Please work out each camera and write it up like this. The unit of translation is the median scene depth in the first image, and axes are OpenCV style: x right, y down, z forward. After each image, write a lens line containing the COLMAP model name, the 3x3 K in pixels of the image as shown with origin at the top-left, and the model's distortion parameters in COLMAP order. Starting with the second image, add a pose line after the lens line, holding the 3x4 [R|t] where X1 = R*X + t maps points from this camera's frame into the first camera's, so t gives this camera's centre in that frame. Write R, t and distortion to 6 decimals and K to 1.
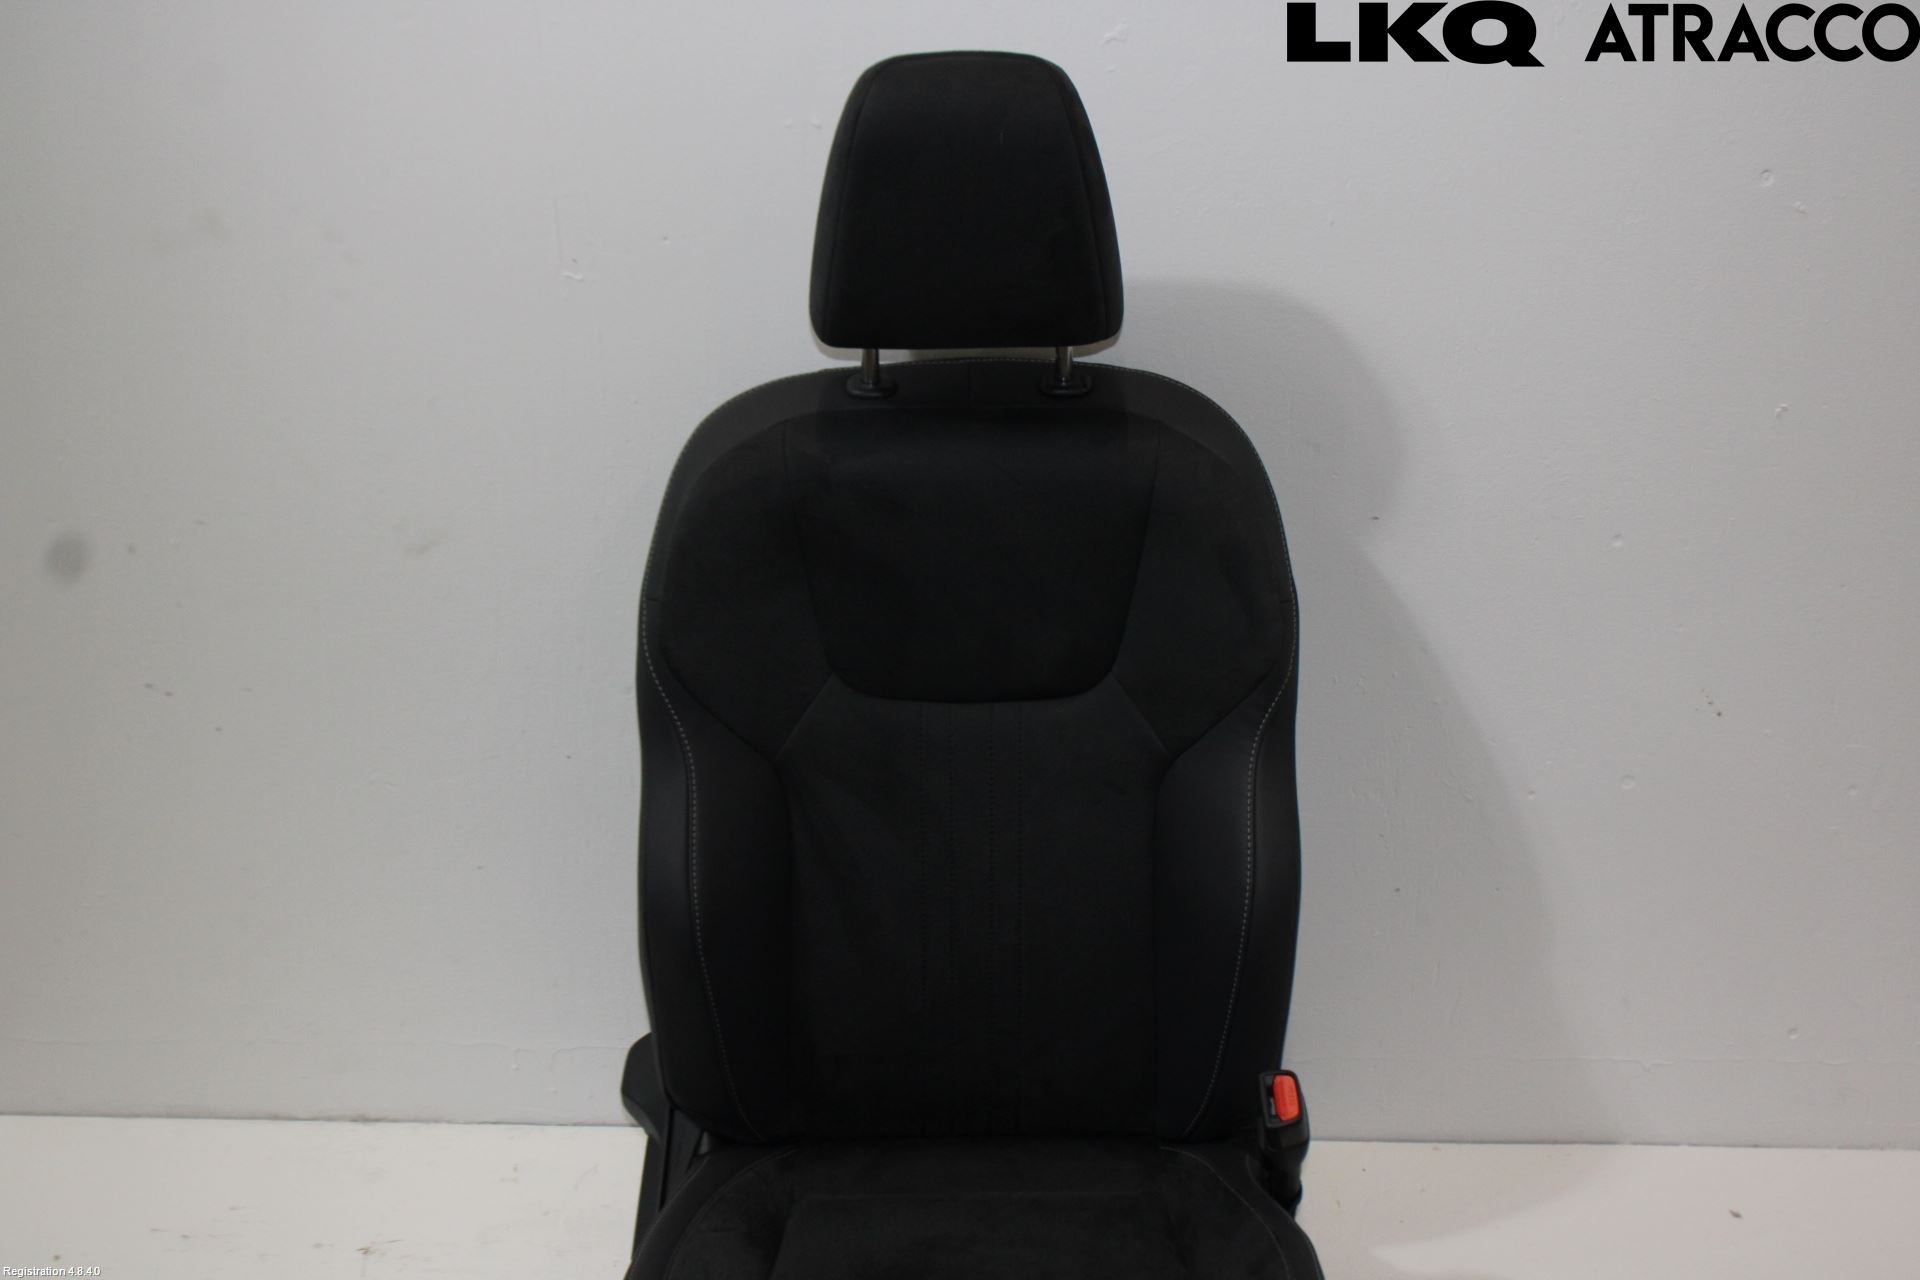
lens RADIAL K [[2082.4, 0, 960.0], [0, 2082.4, 640.0], [0, 0, 1]] dist [-0.026467, -0.007341]
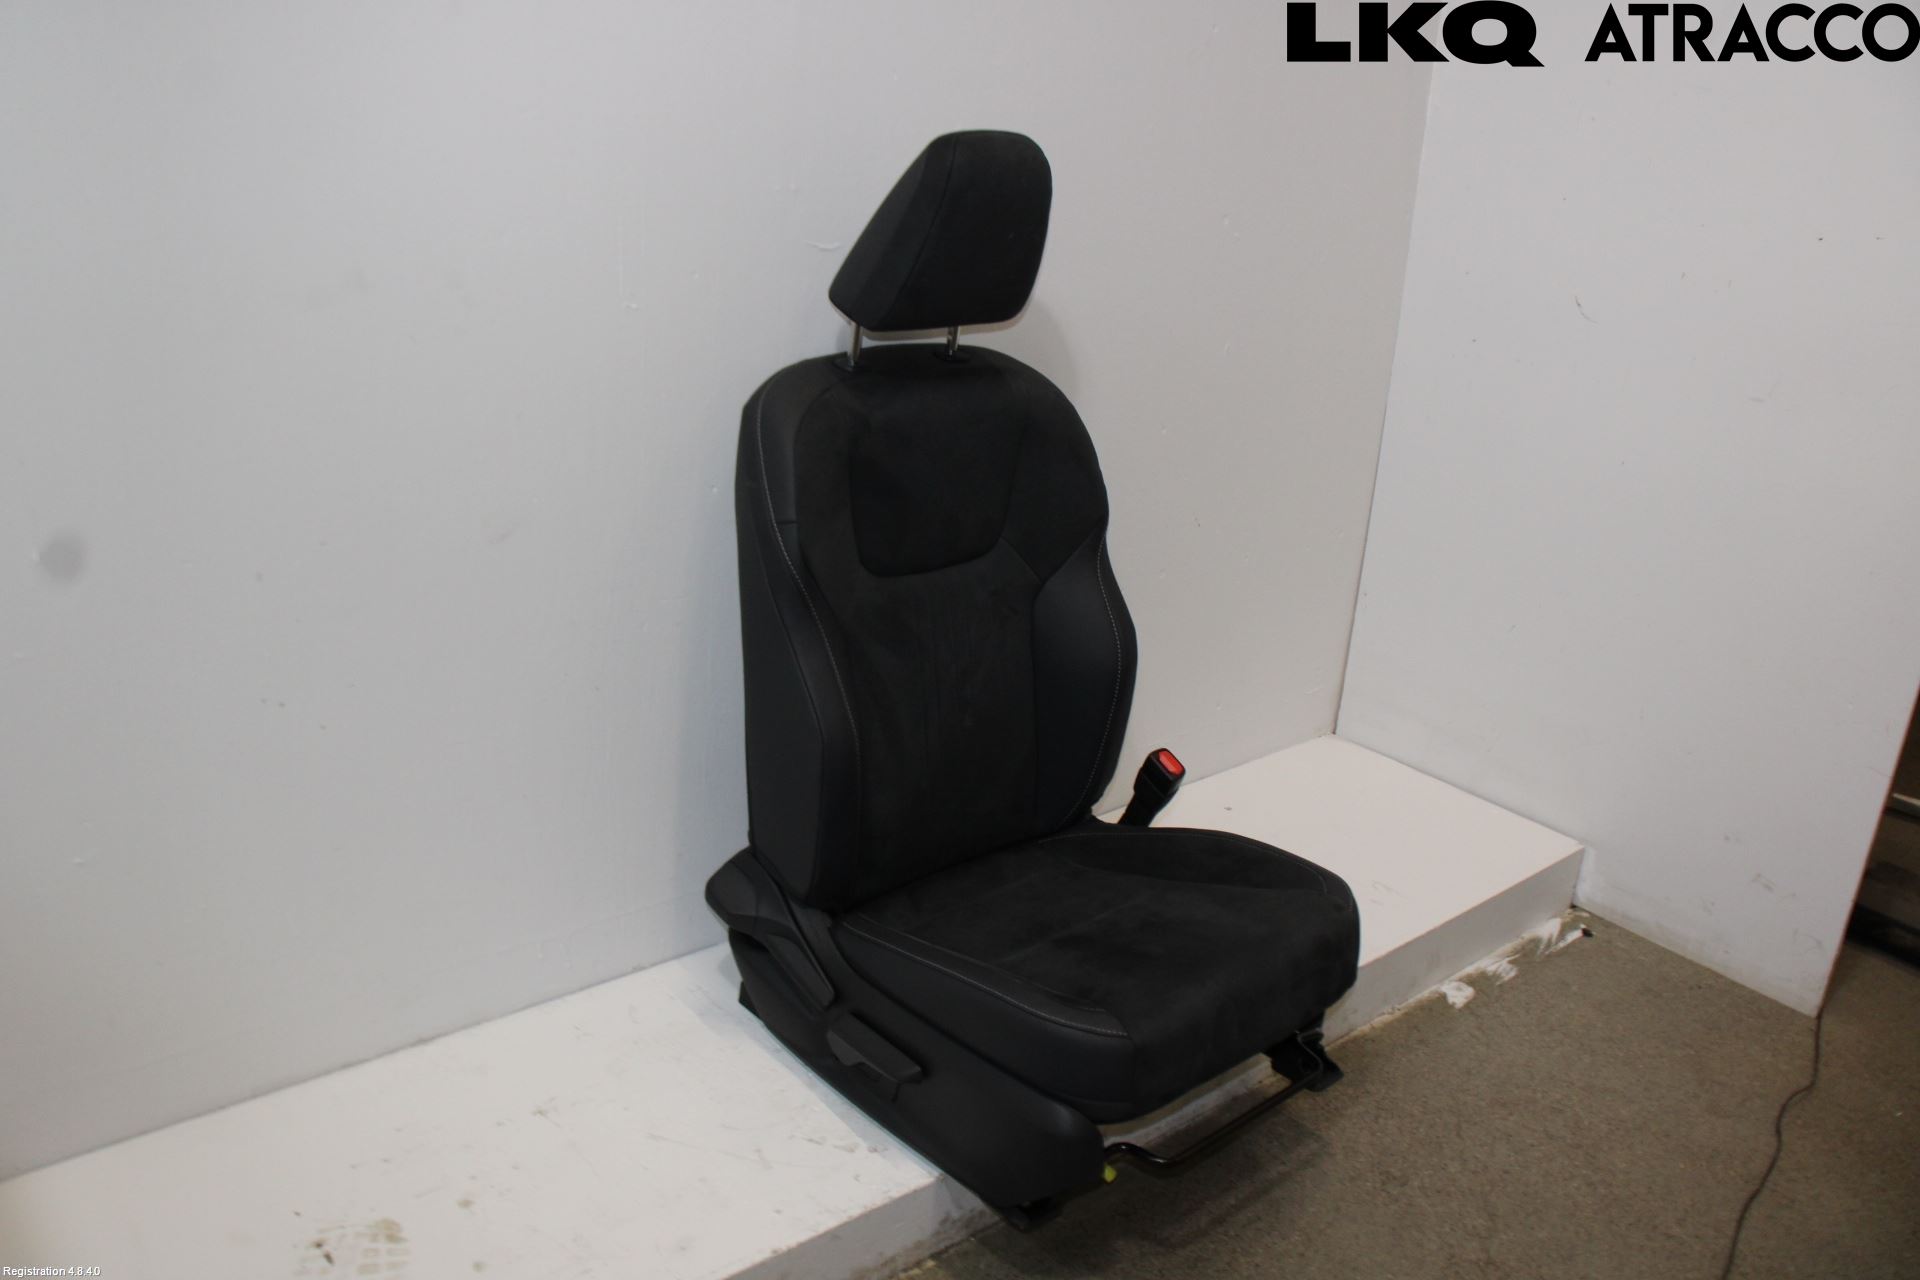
lens RADIAL K [[1578.8, 0, 960.0], [0, 1578.8, 640.0], [0, 0, 1]] dist [-0.156334, 0.139939]
pose [[0.761009, -0.178749, 0.623629, -0.694309], [0.201620, 0.978855, 0.034531, 0.043769], [-0.616615, 0.099458, 0.780957, 0.109050]]
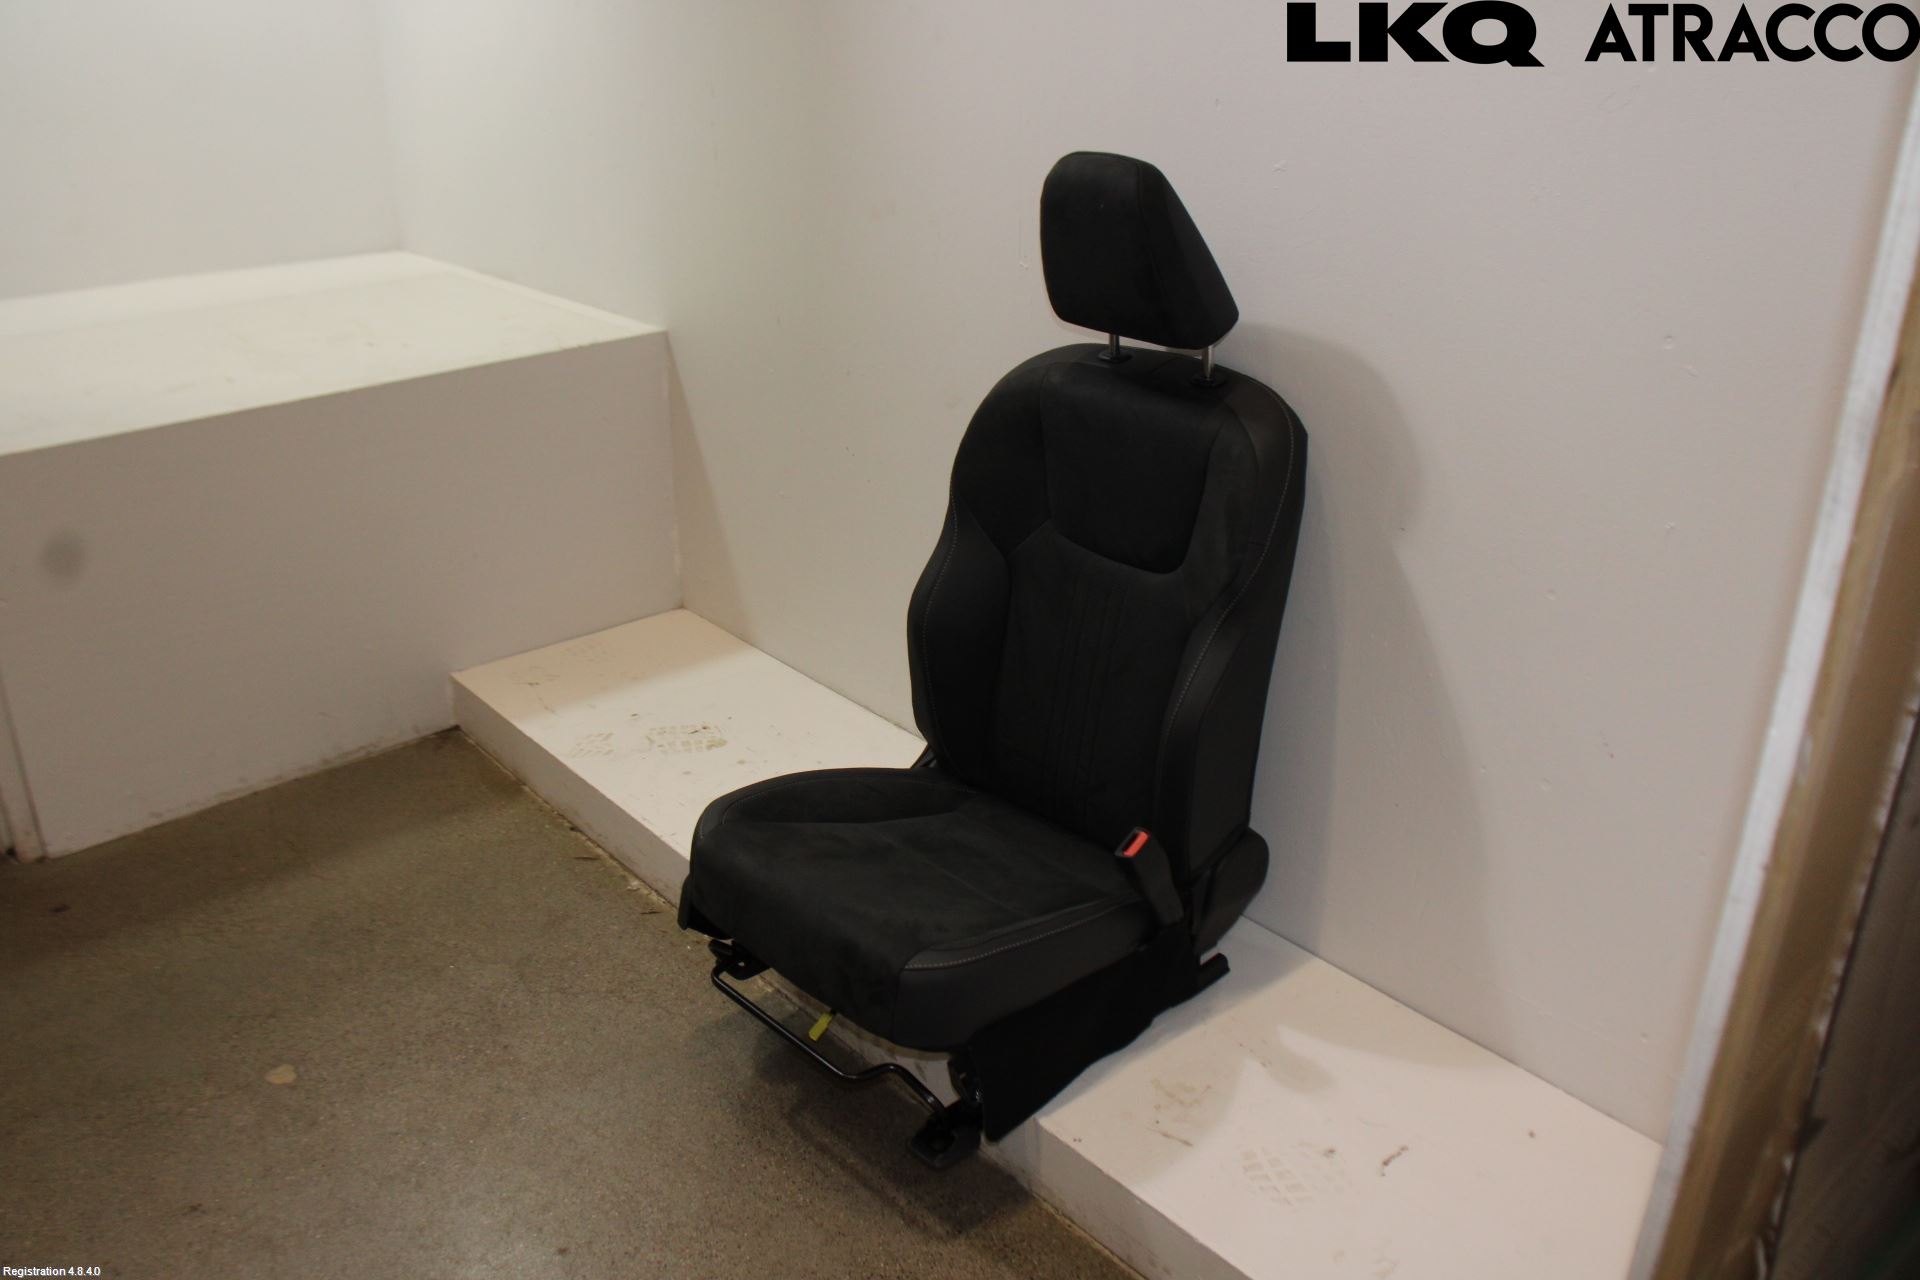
lens RADIAL K [[1578.8, 0, 960.0], [0, 1578.8, 640.0], [0, 0, 1]] dist [-0.156334, 0.139939]
pose [[0.702242, 0.315131, -0.638395, 0.733142], [-0.303404, 0.943664, 0.132073, -0.038963], [0.644051, 0.100944, 0.758293, 0.011339]]
